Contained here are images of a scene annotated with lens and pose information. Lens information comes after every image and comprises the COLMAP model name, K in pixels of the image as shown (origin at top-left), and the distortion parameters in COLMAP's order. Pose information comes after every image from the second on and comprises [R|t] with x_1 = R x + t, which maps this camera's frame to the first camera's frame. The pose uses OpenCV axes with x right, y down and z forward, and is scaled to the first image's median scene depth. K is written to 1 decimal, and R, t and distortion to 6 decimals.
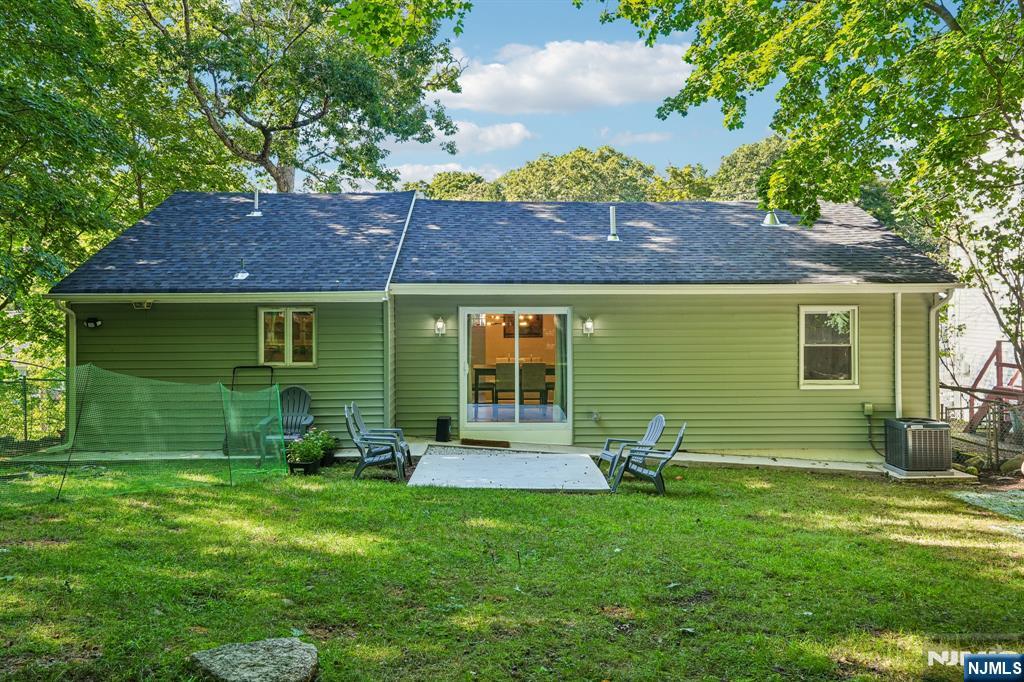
lens RADIAL K [[857.9, 0, 512.0], [0, 857.9, 341.0], [0, 0, 1]] dist [0.011489, -0.002602]
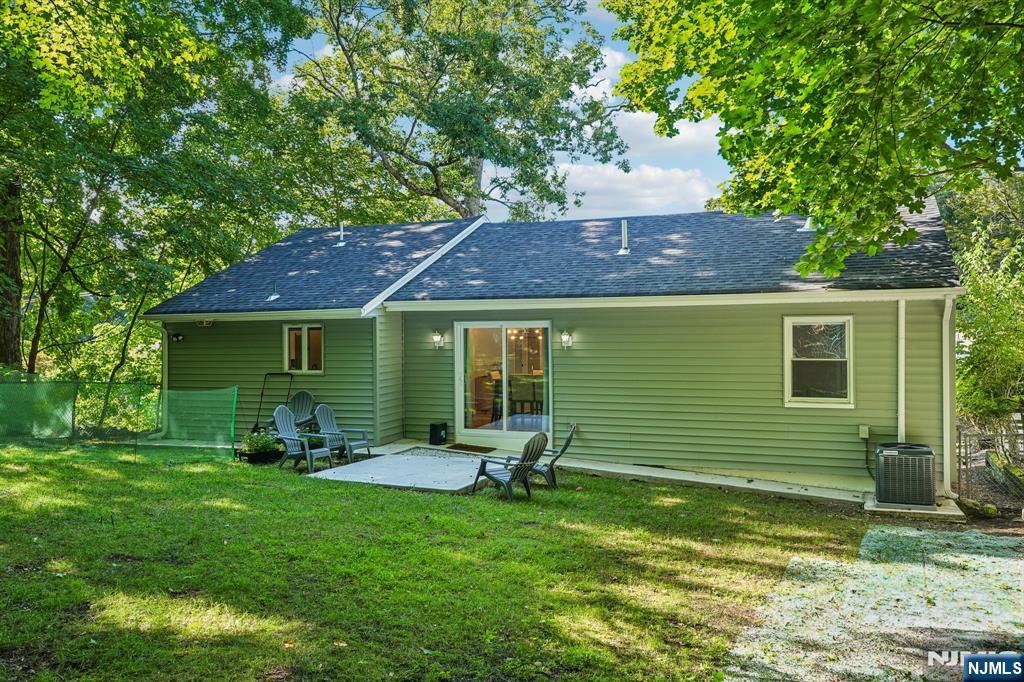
lens RADIAL K [[857.9, 0, 512.0], [0, 857.9, 341.0], [0, 0, 1]] dist [0.011489, -0.002602]
pose [[0.913598, -0.001961, -0.406614, 0.445403], [-0.006402, 0.999795, -0.019205, 0.004931], [0.406568, 0.020149, 0.913398, 0.036637]]
